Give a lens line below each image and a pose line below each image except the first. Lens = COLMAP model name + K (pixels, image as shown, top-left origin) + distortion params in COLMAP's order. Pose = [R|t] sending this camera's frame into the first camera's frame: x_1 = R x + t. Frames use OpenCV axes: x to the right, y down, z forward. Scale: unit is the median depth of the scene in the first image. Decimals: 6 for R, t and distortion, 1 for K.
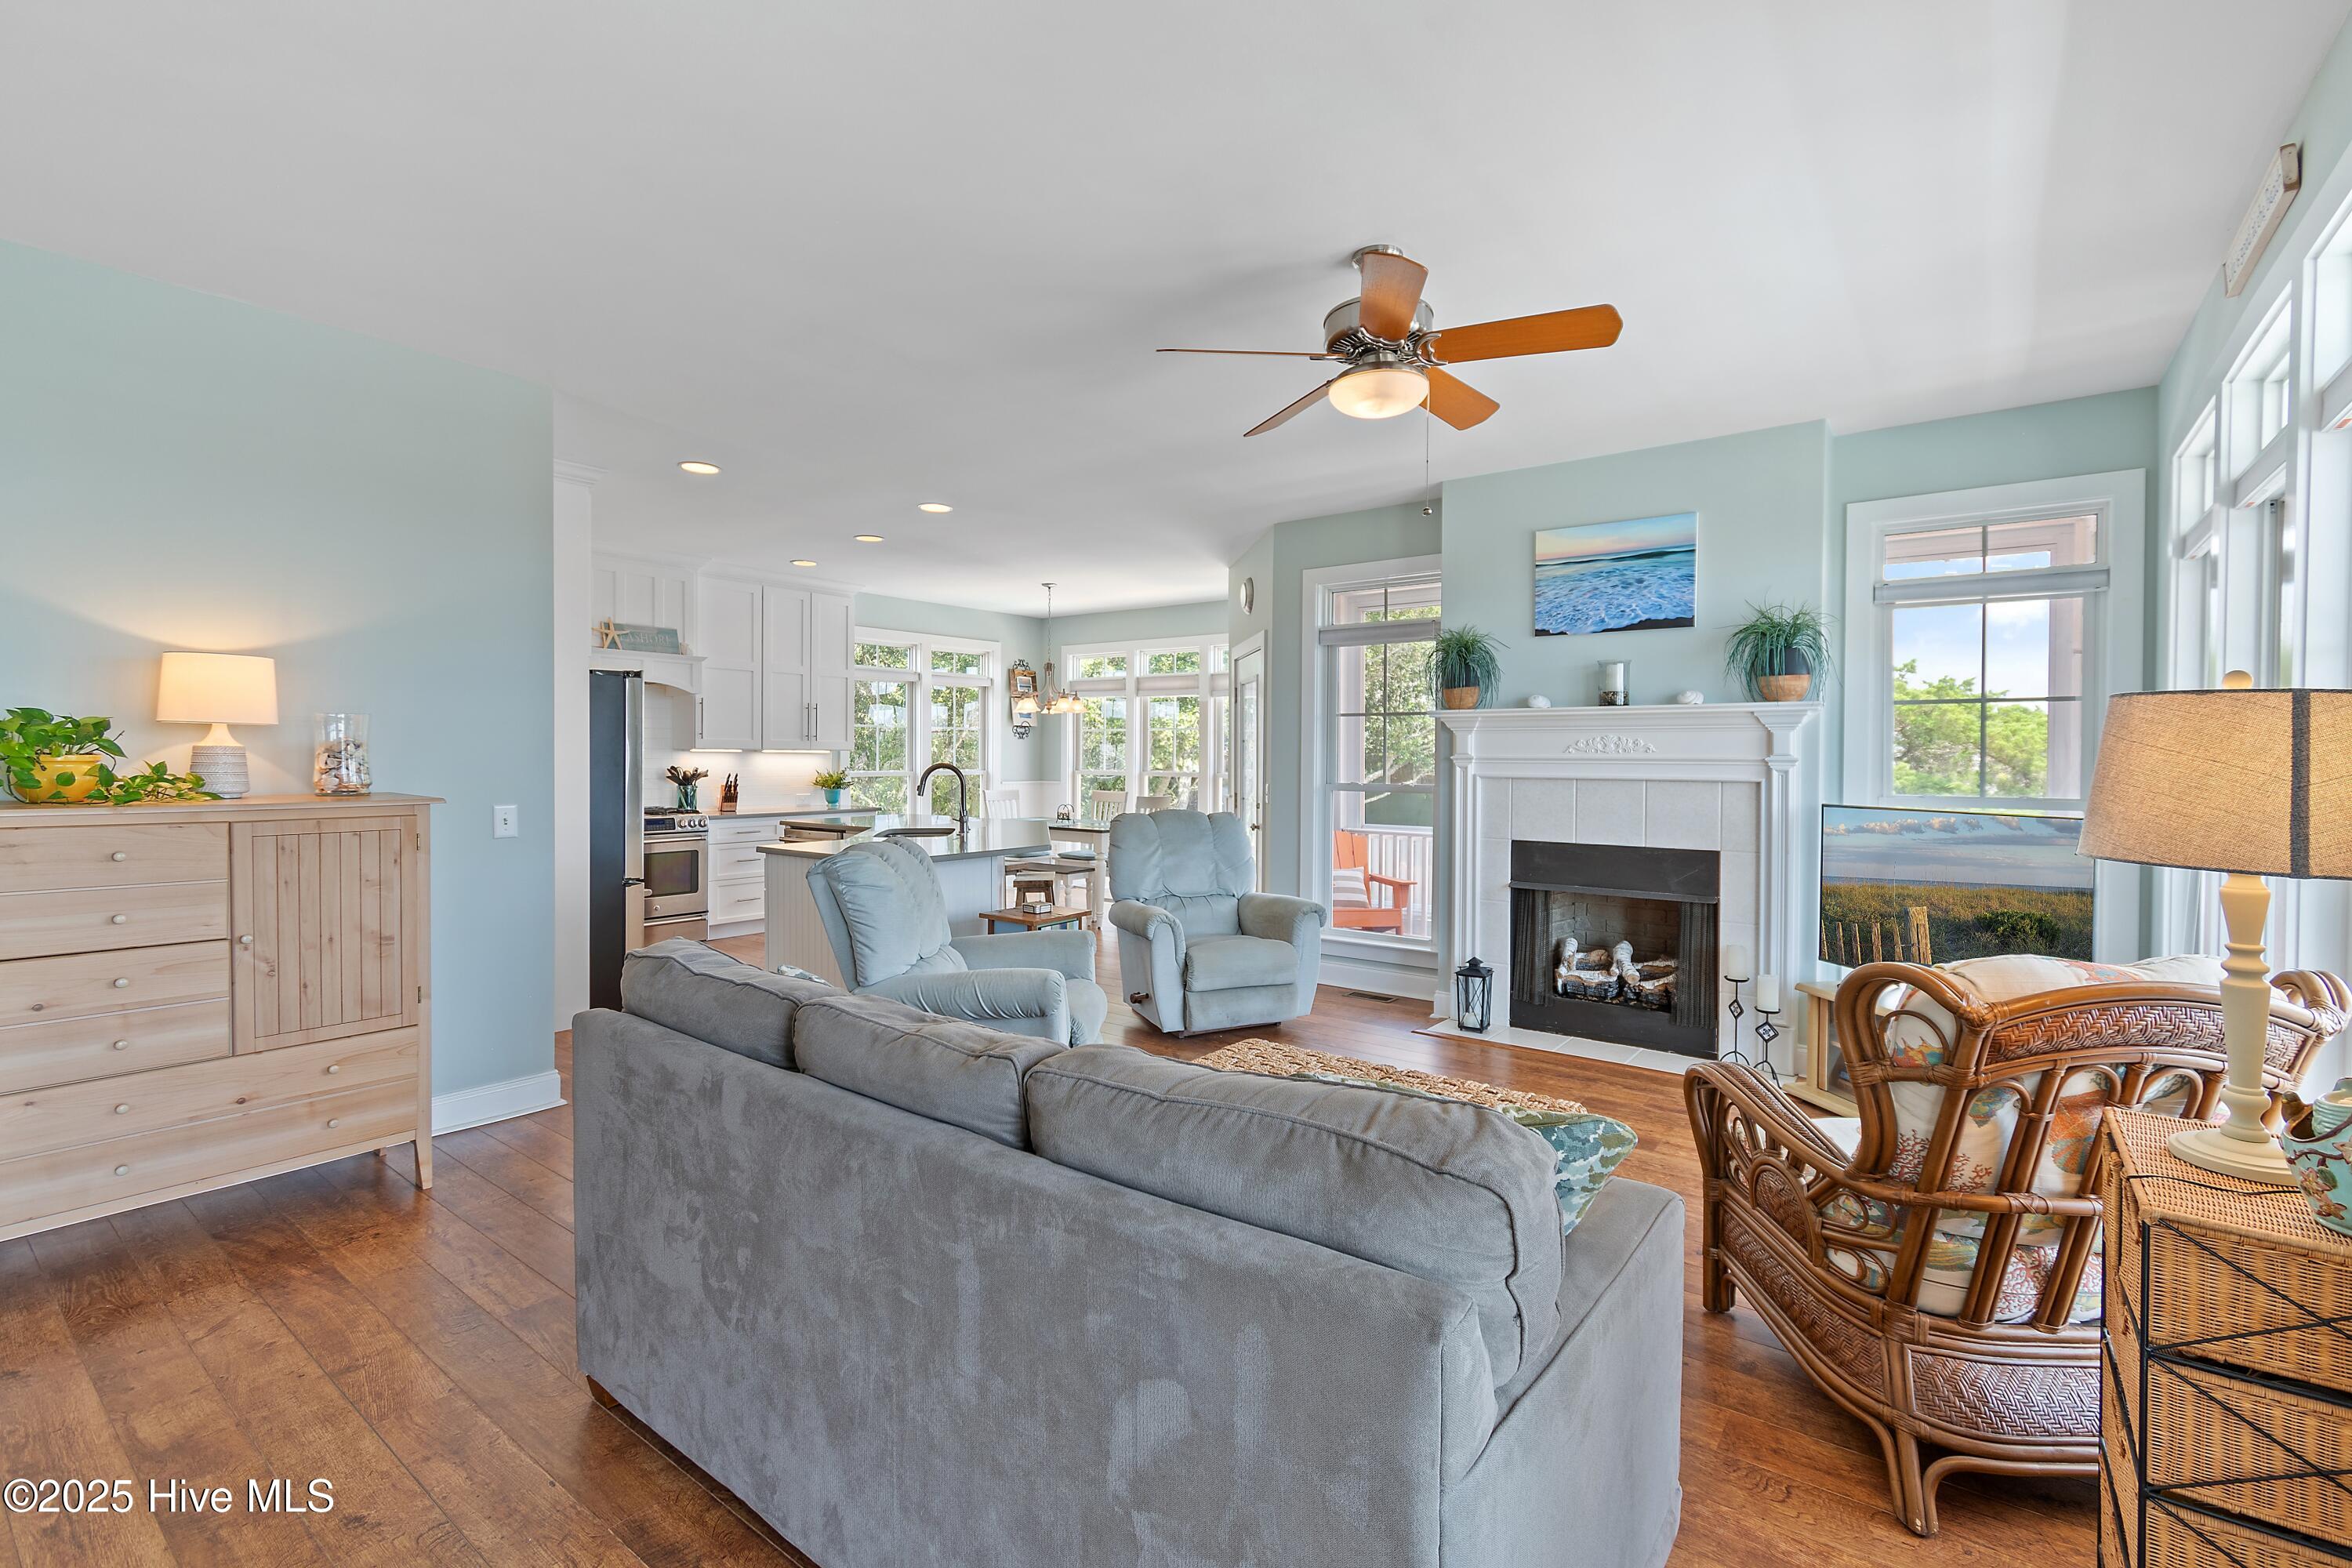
lens RADIAL K [[1045.8, 0, 1167.2], [0, 1045.8, 766.1], [0, 0, 1]] dist [0.005444, -0.002286]
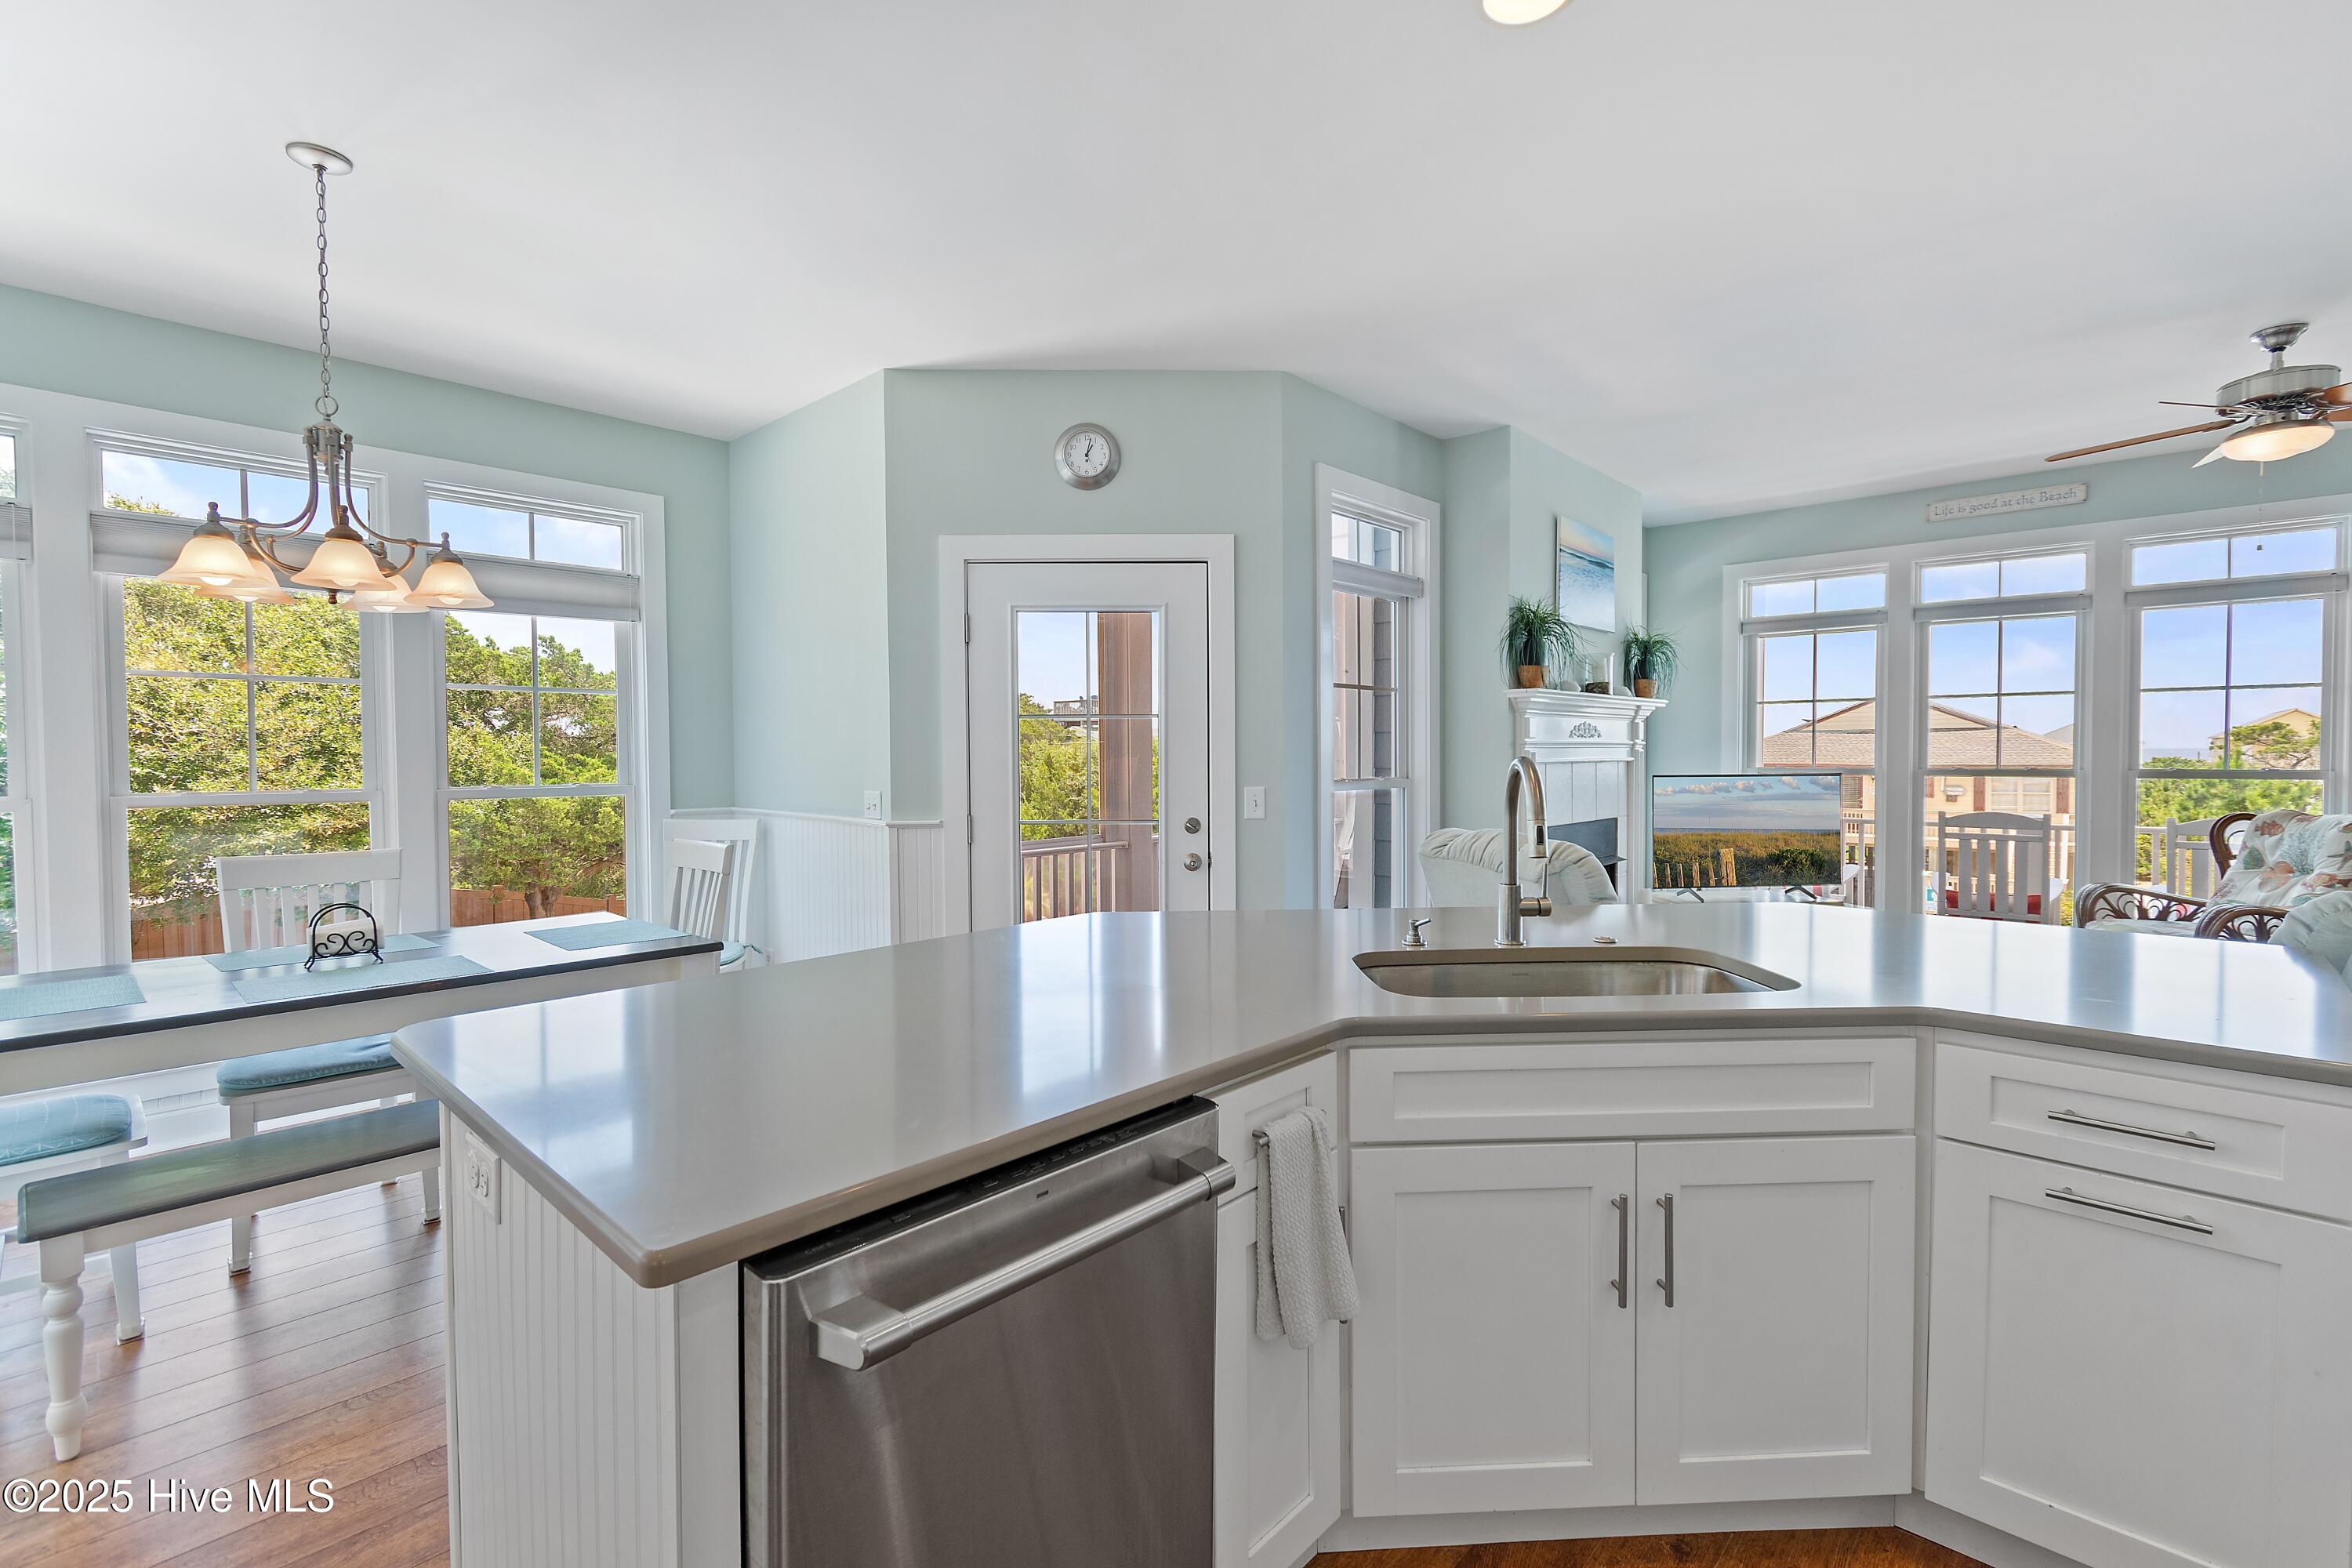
lens RADIAL K [[1045.8, 0, 1172.5], [0, 1045.8, 783.9], [0, 0, 1]] dist [0.005444, -0.002286]
pose [[0.082211, -0.035409, 0.995986, -0.657394], [0.017216, 0.999270, 0.034105, -0.008965], [-0.996466, 0.014343, 0.082760, 1.252040]]
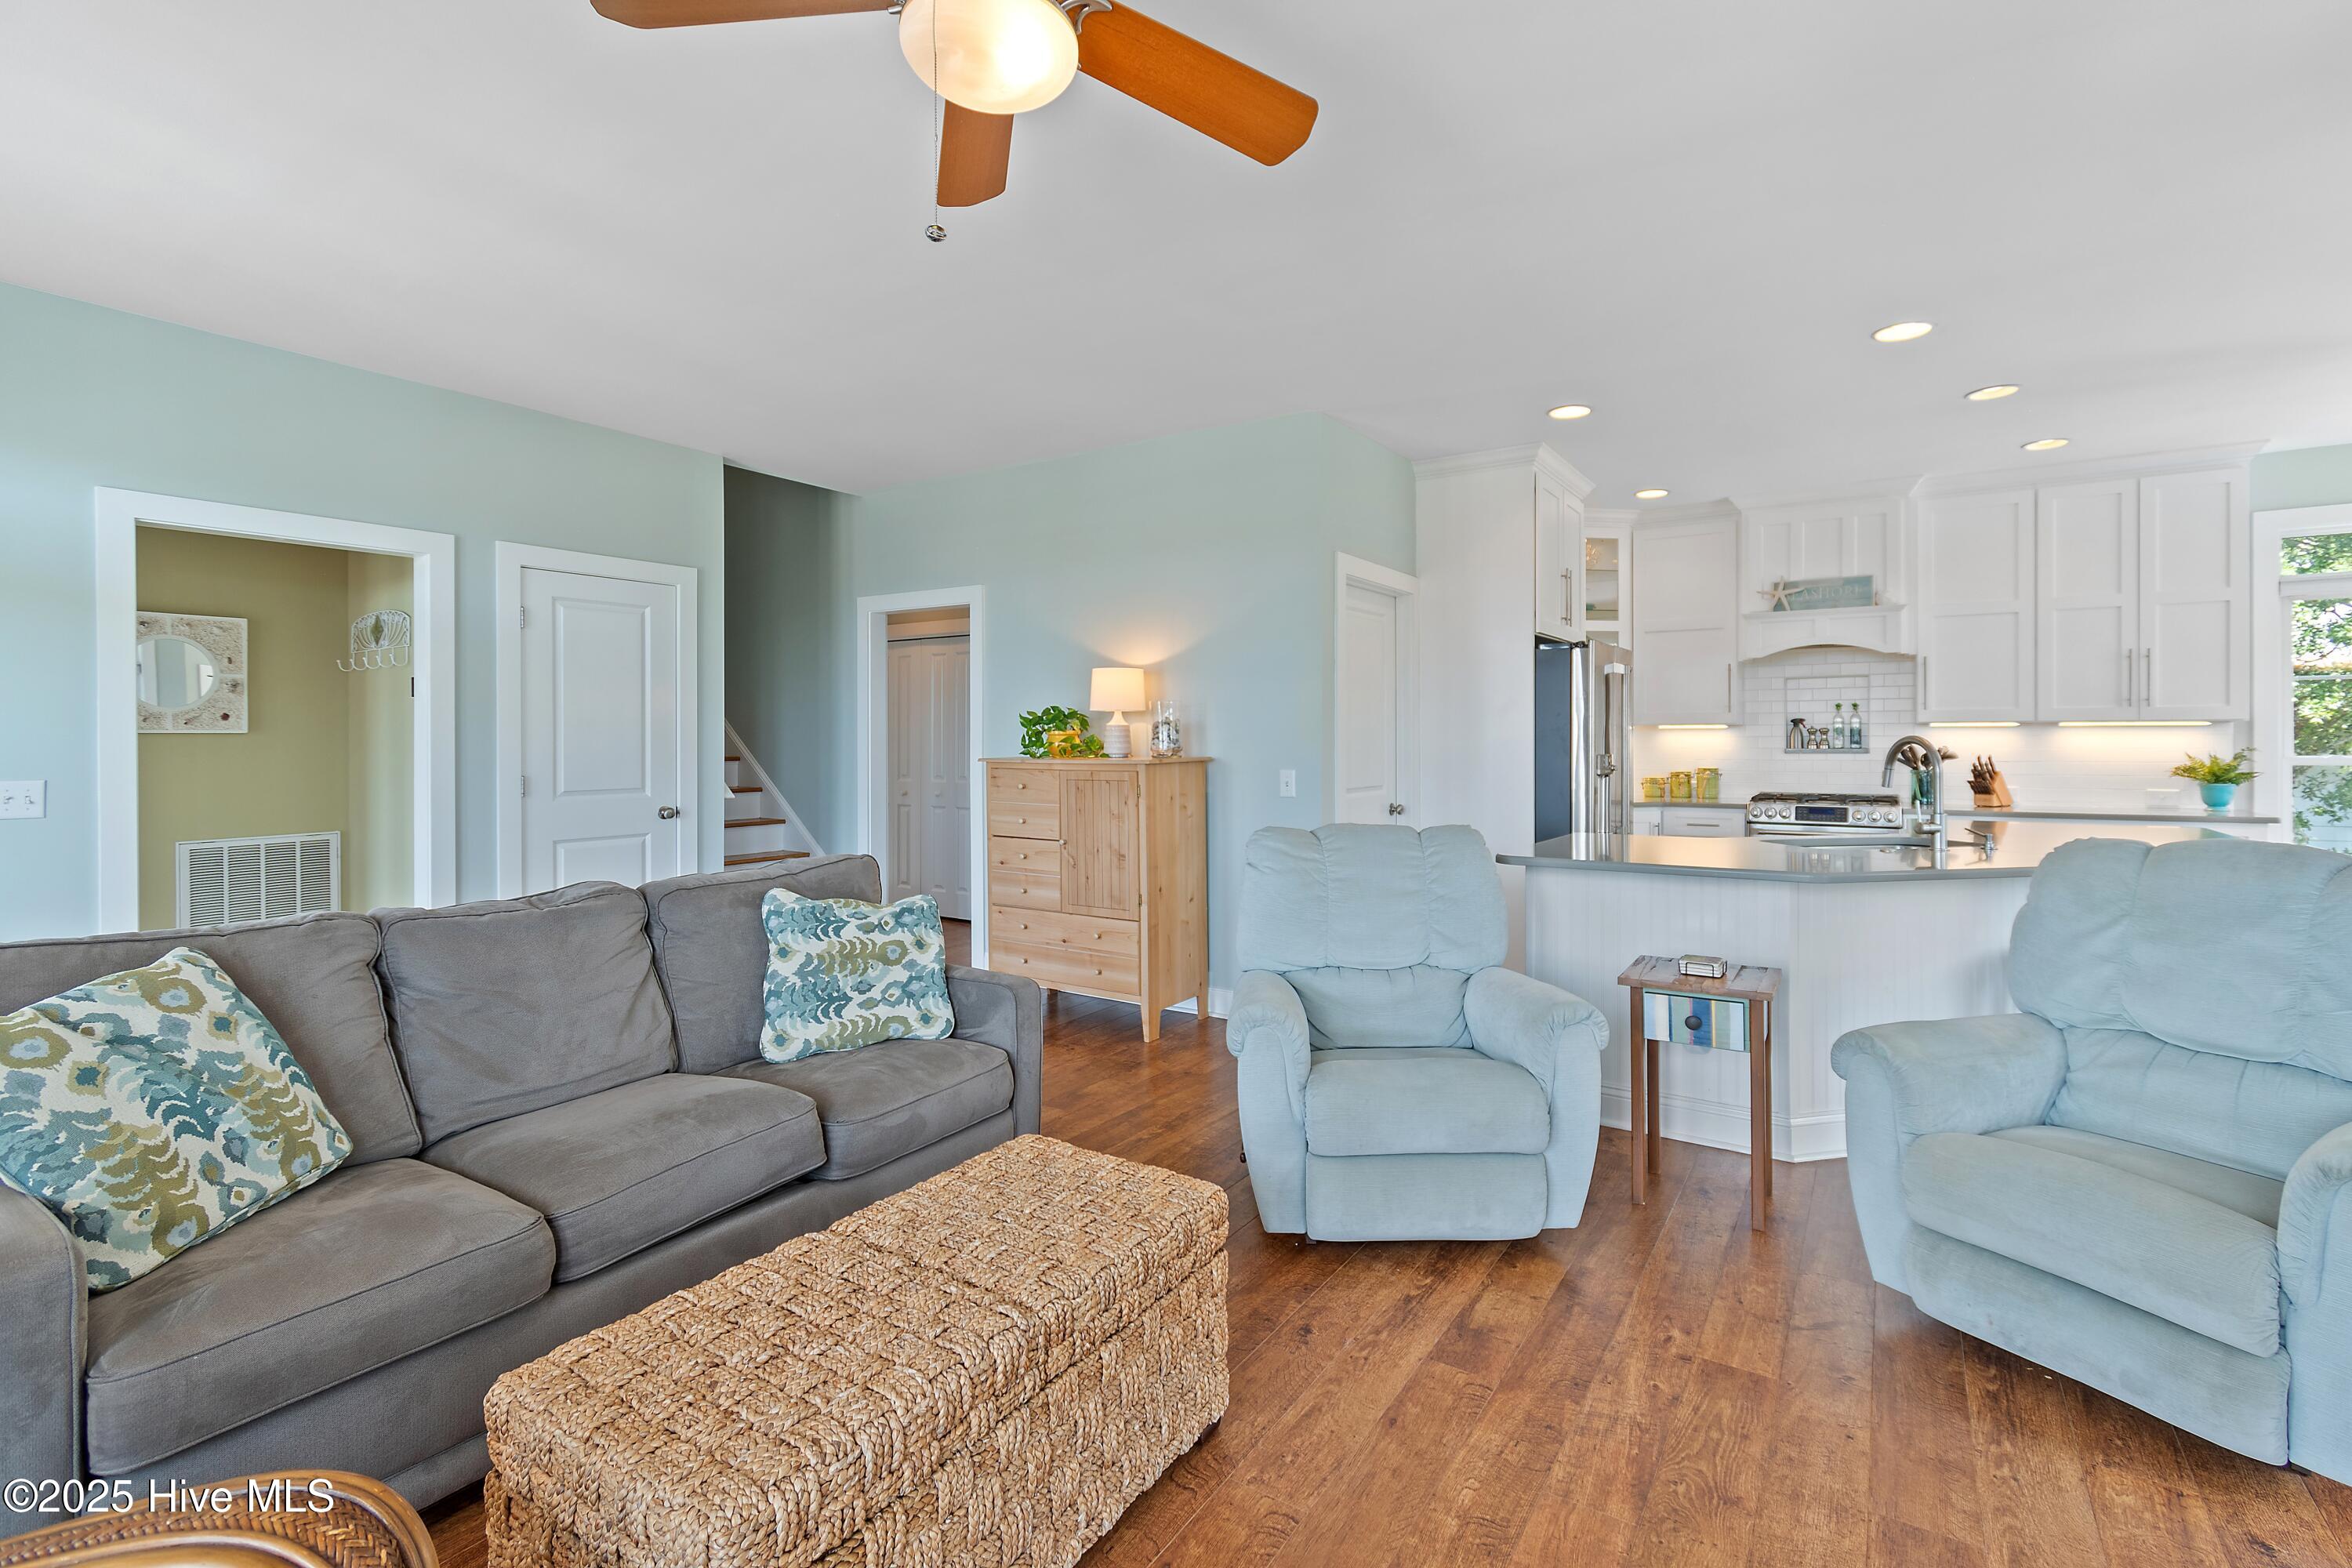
lens RADIAL K [[1045.8, 0, 1203.8], [0, 1045.8, 743.0], [0, 0, 1]] dist [0.005444, -0.002286]
pose [[0.079215, -0.005722, -0.996841, 0.423873], [-0.006680, 0.999958, -0.006271, 0.010522], [0.996835, 0.007156, 0.079174, 0.603886]]
